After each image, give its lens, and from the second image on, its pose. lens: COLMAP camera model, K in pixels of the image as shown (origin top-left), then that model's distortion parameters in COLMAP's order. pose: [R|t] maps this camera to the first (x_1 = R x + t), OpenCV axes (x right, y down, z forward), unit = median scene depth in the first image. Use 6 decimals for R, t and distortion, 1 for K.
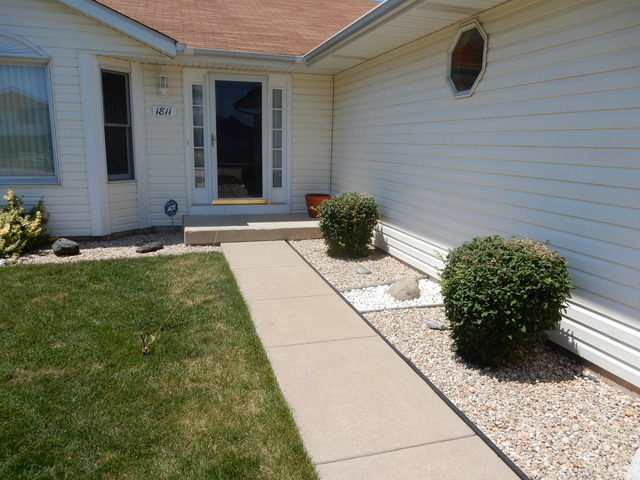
lens RADIAL K [[472.0, 0, 316.3], [0, 472.0, 240.6], [0, 0, 1]] dist [-0.007097, 0.004855]
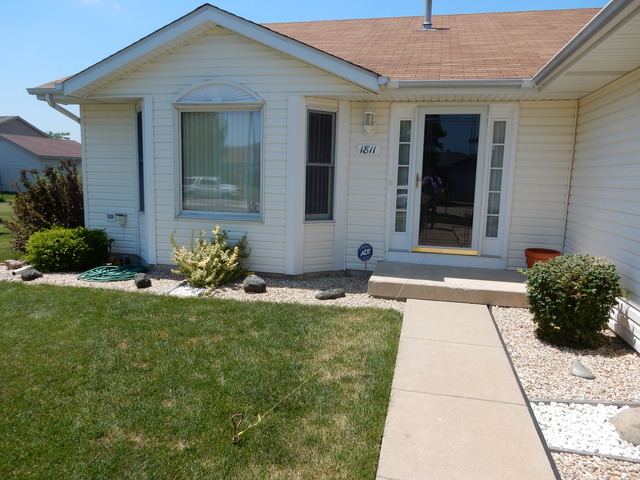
lens RADIAL K [[472.0, 0, 316.3], [0, 472.0, 240.6], [0, 0, 1]] dist [-0.007097, 0.004855]
pose [[0.868998, 0.072498, -0.489475, 0.071485], [-0.108115, 0.993126, -0.044848, -0.045571], [0.482859, 0.091892, 0.870863, 0.163573]]
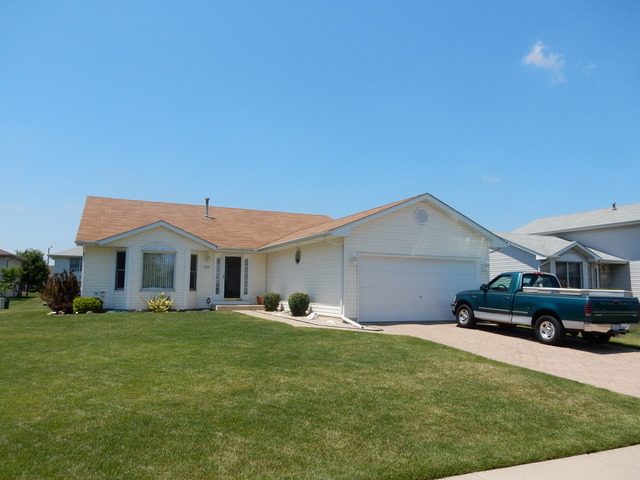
lens RADIAL K [[472.0, 0, 316.3], [0, 472.0, 240.6], [0, 0, 1]] dist [-0.007097, 0.004855]
pose [[0.991110, 0.003610, 0.133000, -0.055971], [0.036738, 0.953342, -0.299647, 0.519752], [-0.127876, 0.301869, 0.944734, -2.102084]]
